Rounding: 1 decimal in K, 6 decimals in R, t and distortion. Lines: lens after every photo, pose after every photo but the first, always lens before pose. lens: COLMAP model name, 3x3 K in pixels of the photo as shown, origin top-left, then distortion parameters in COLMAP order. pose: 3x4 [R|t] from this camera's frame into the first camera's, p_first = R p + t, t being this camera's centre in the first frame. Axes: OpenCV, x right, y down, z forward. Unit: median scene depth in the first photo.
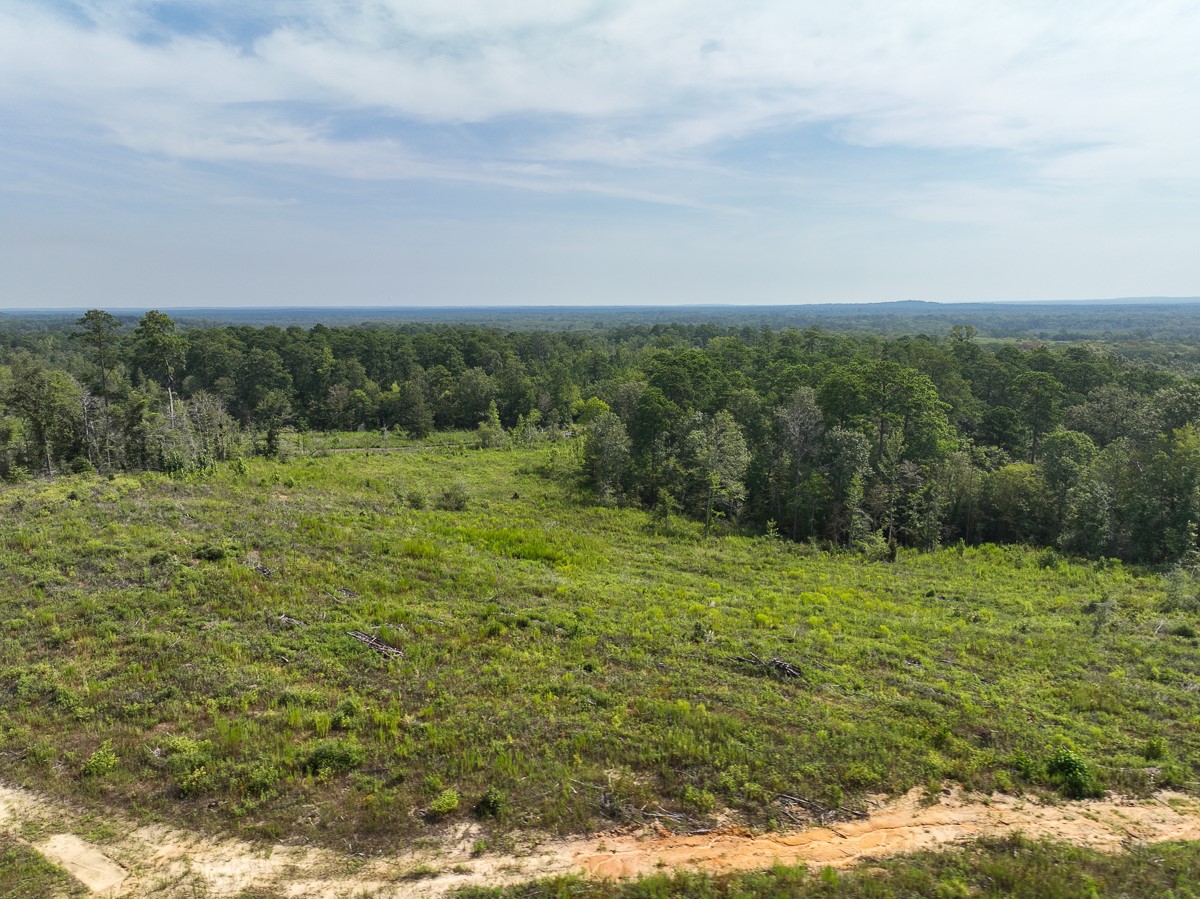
lens RADIAL K [[842.9, 0, 600.0], [0, 842.9, 451.3], [0, 0, 1]] dist [-0.001429, 0.017226]
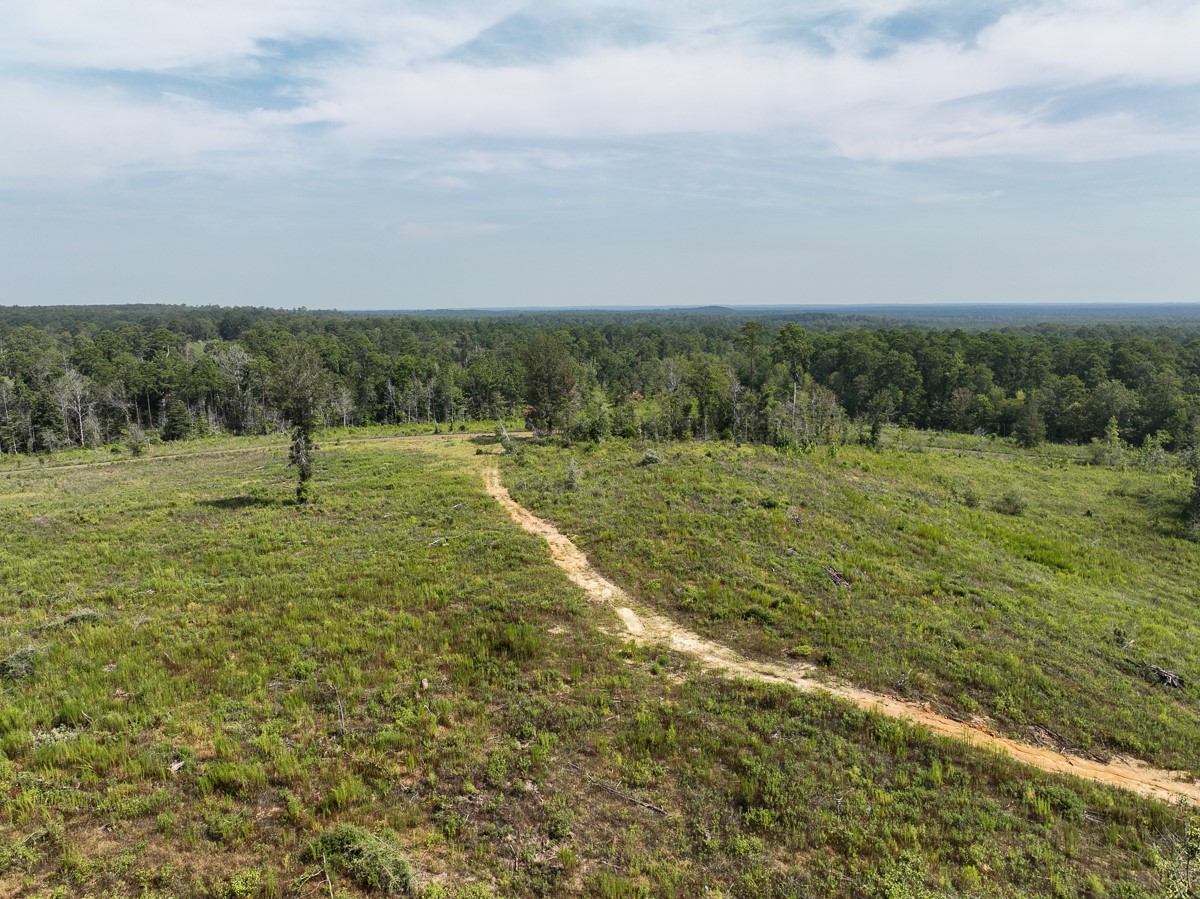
lens RADIAL K [[842.9, 0, 602.5], [0, 842.9, 458.2], [0, 0, 1]] dist [-0.001429, 0.017226]
pose [[0.725210, 0.125858, -0.676927, 0.178759], [-0.117927, 0.991328, 0.057974, -0.002071], [0.678354, 0.037785, 0.733763, -0.146385]]
